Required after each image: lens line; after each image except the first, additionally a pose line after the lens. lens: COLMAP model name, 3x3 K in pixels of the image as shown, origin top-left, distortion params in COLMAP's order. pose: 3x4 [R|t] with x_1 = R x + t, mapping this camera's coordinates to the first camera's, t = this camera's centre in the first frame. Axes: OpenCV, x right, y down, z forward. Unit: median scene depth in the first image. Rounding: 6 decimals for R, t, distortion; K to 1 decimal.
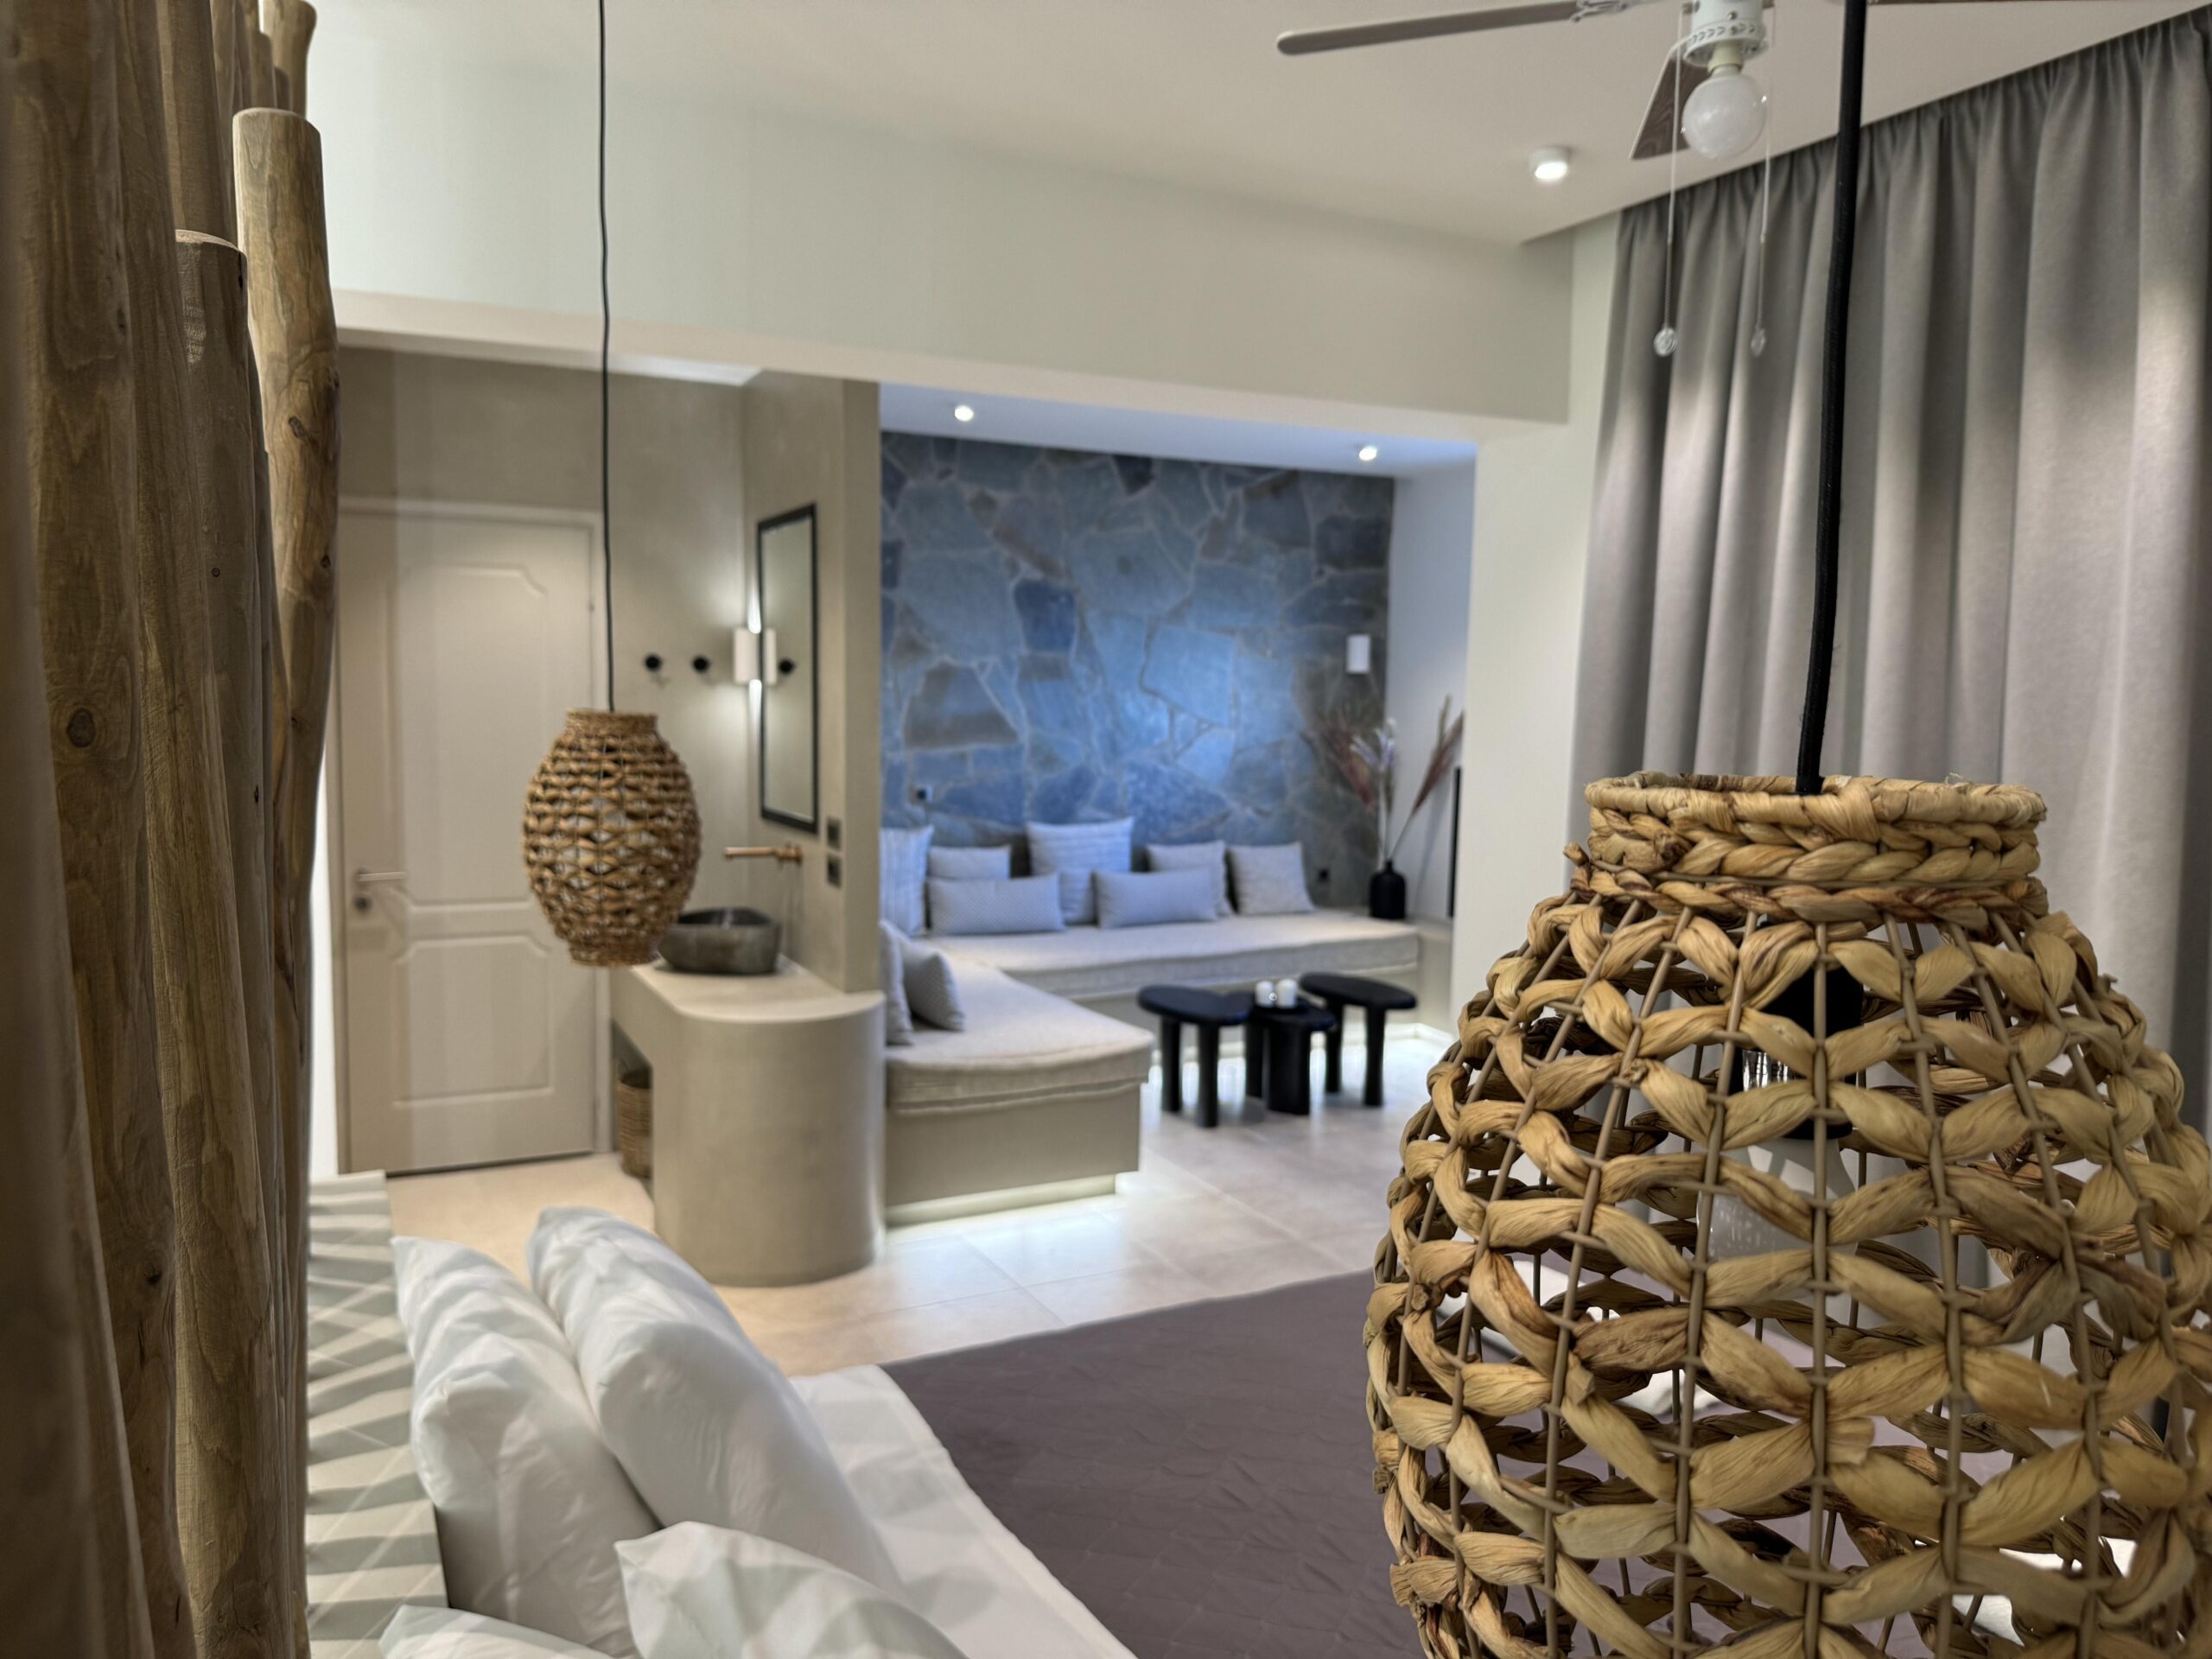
lens RADIAL K [[1533.4, 0, 1106.0], [0, 1533.4, 829.5], [0, 0, 1]] dist [0.172951, -0.299228]
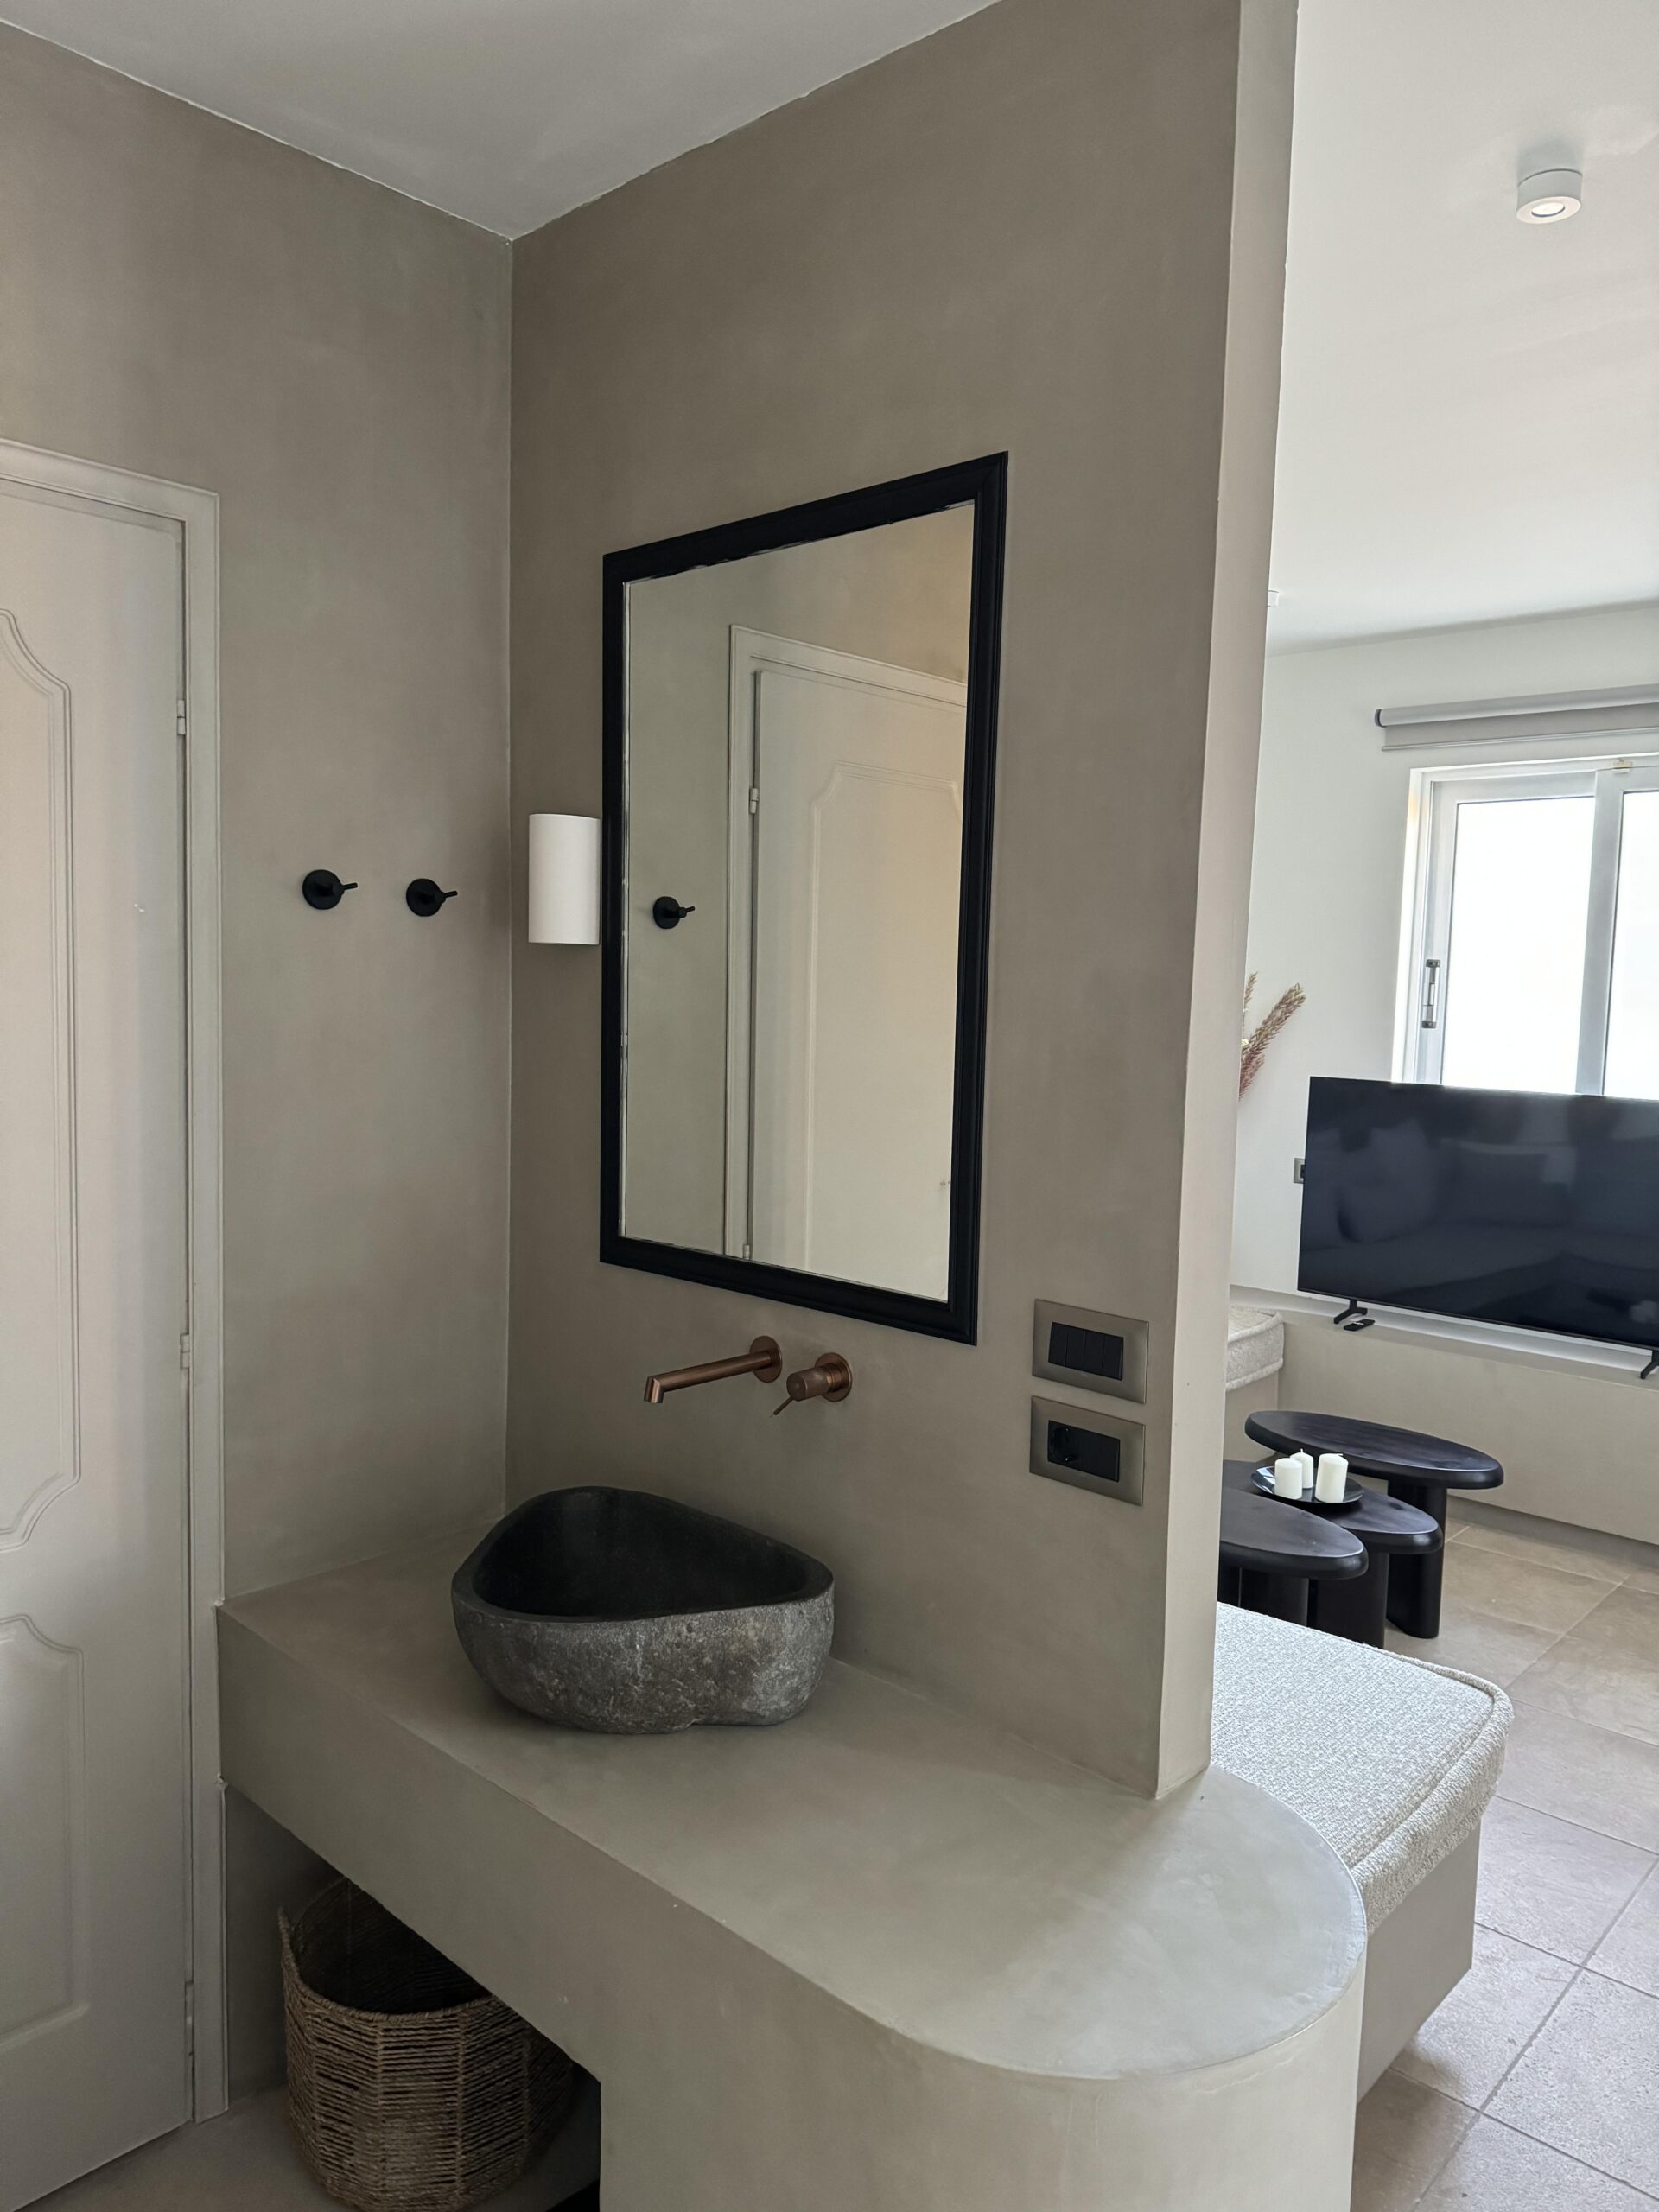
lens RADIAL K [[1569.5, 0, 825.8], [0, 1569.5, 1122.4], [0, 0, 1]] dist [0.005912, -0.000776]
pose [[0.936582, -0.029055, 0.349243, -0.224953], [0.025192, 0.999561, 0.015600, -0.036096], [-0.349543, -0.005812, 0.936902, 0.411049]]
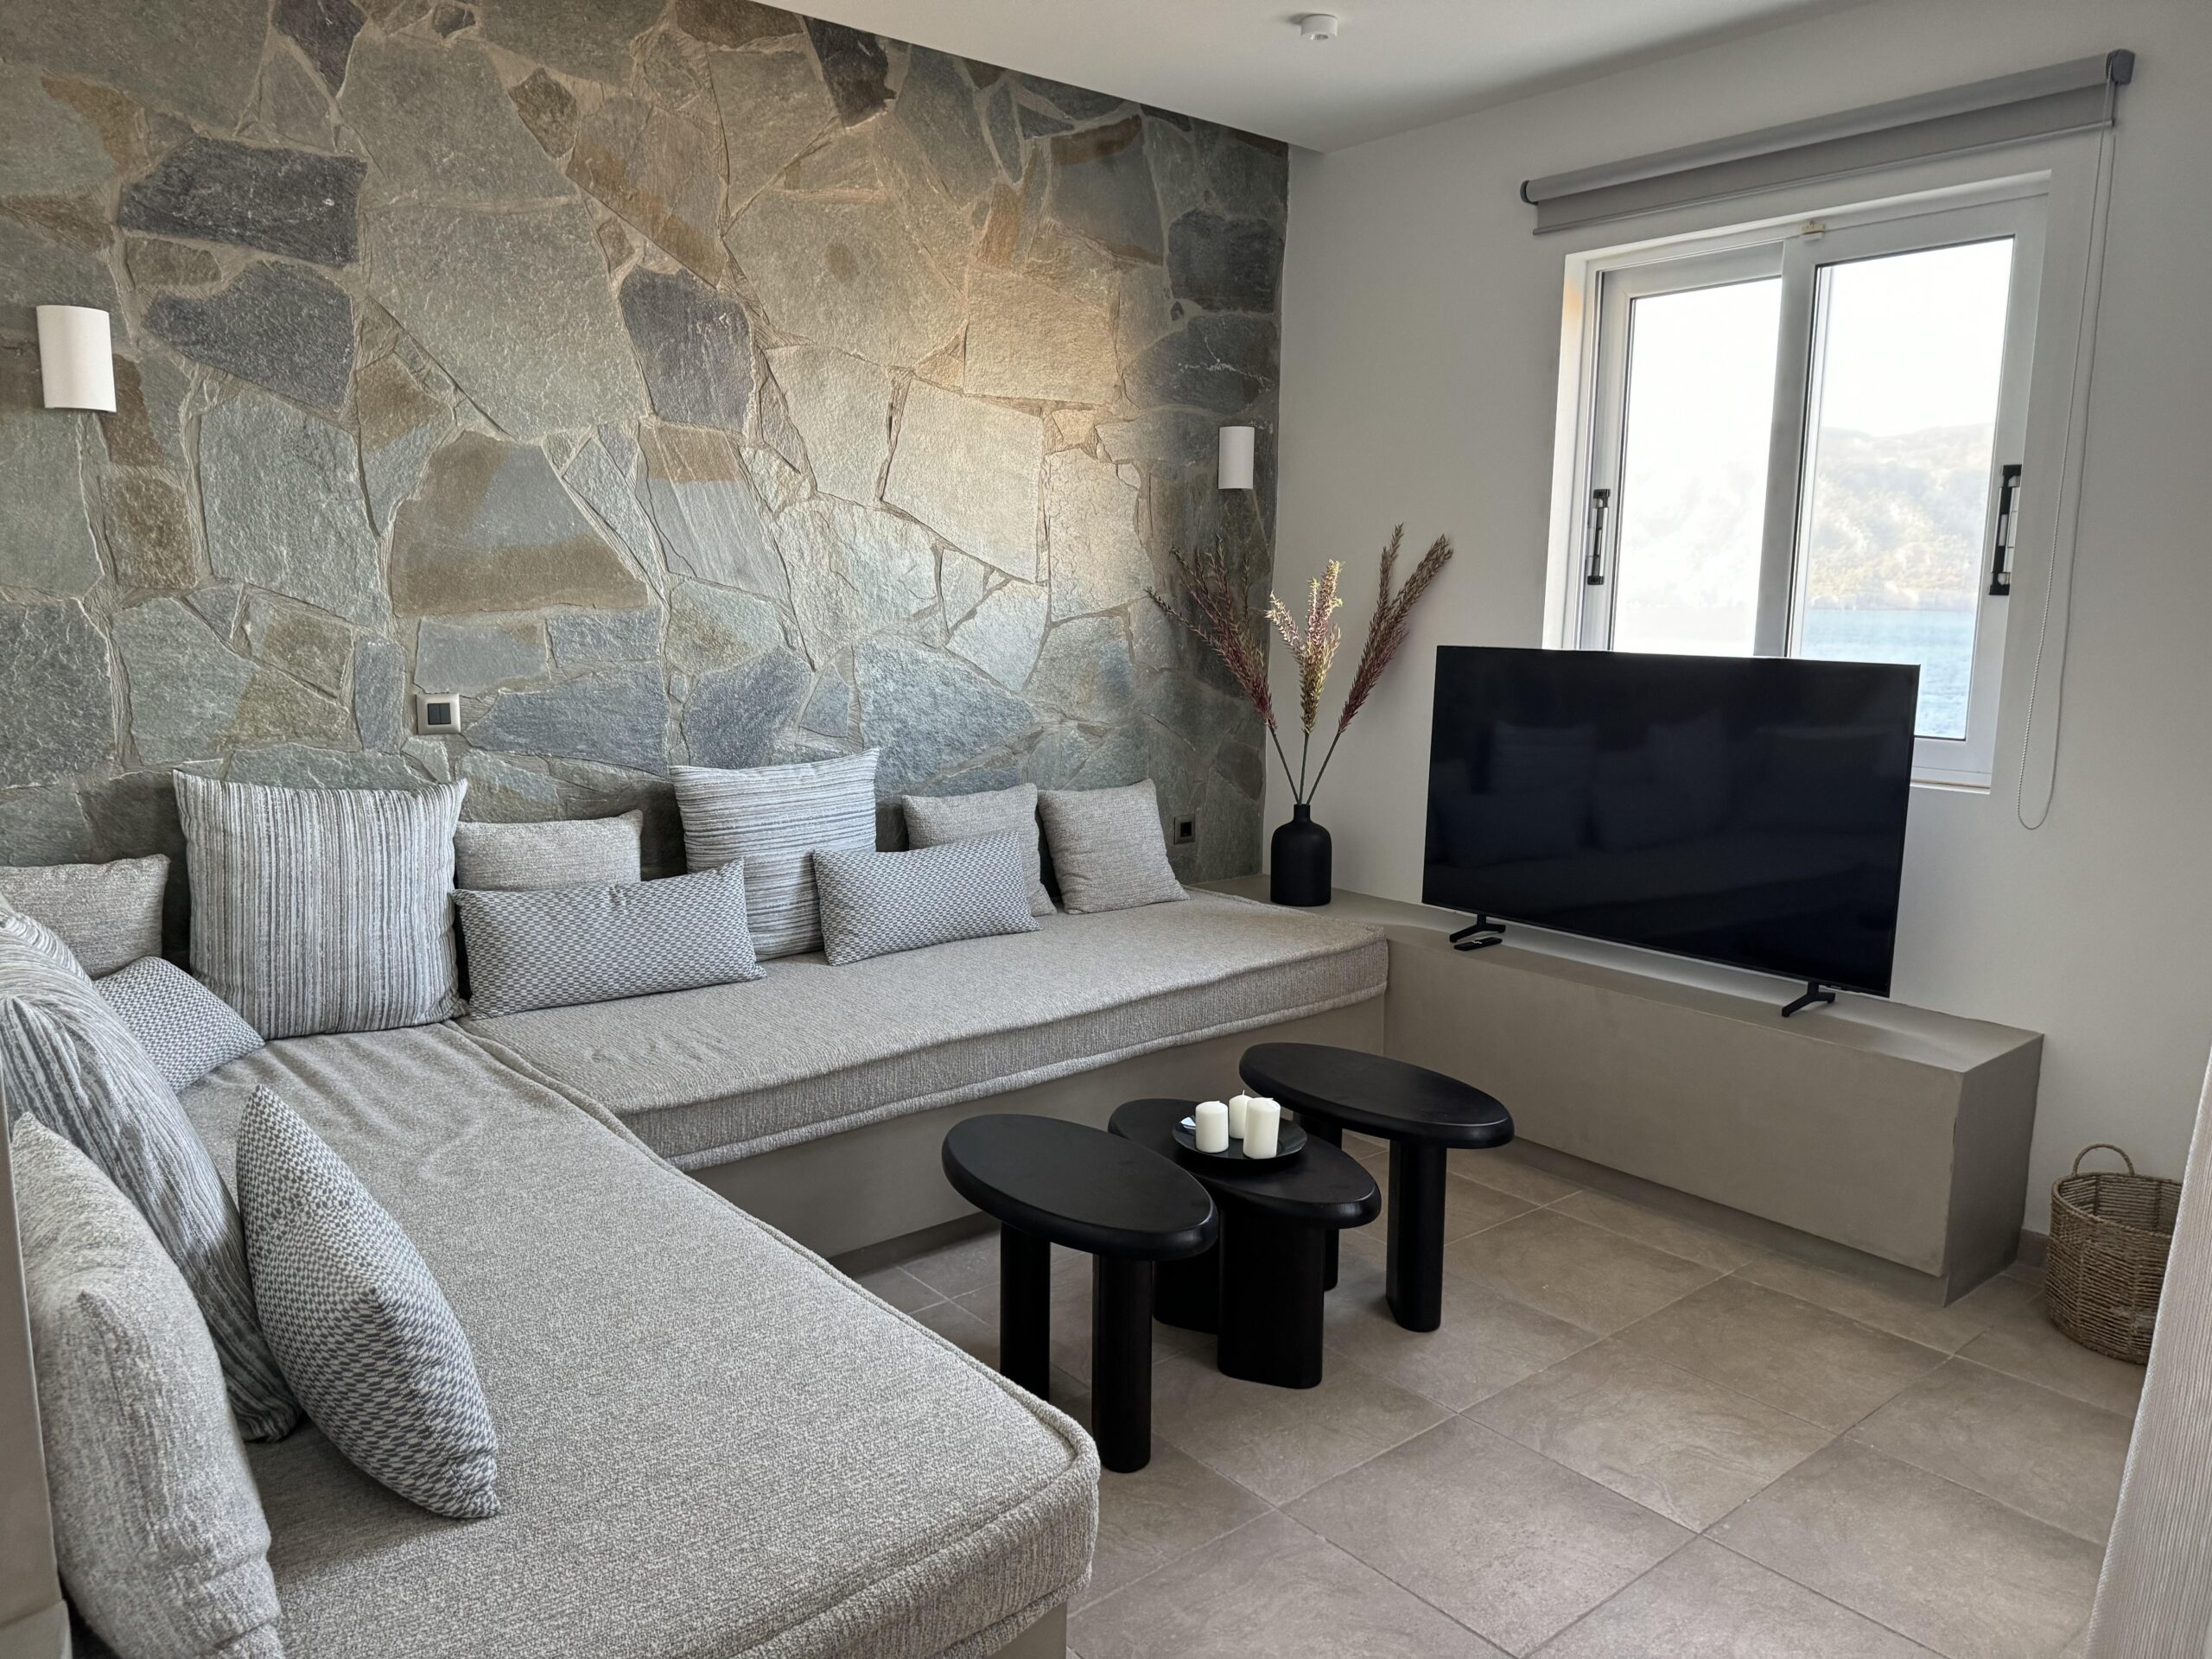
lens RADIAL K [[1559.2, 0, 1106.0], [0, 1559.2, 840.8], [0, 0, 1]] dist [0.107111, -0.150143]
pose [[0.974834, -0.041210, 0.219090, -0.026085], [0.025724, 0.996995, 0.073073, -0.013598], [-0.221443, -0.065598, 0.972965, 0.450073]]
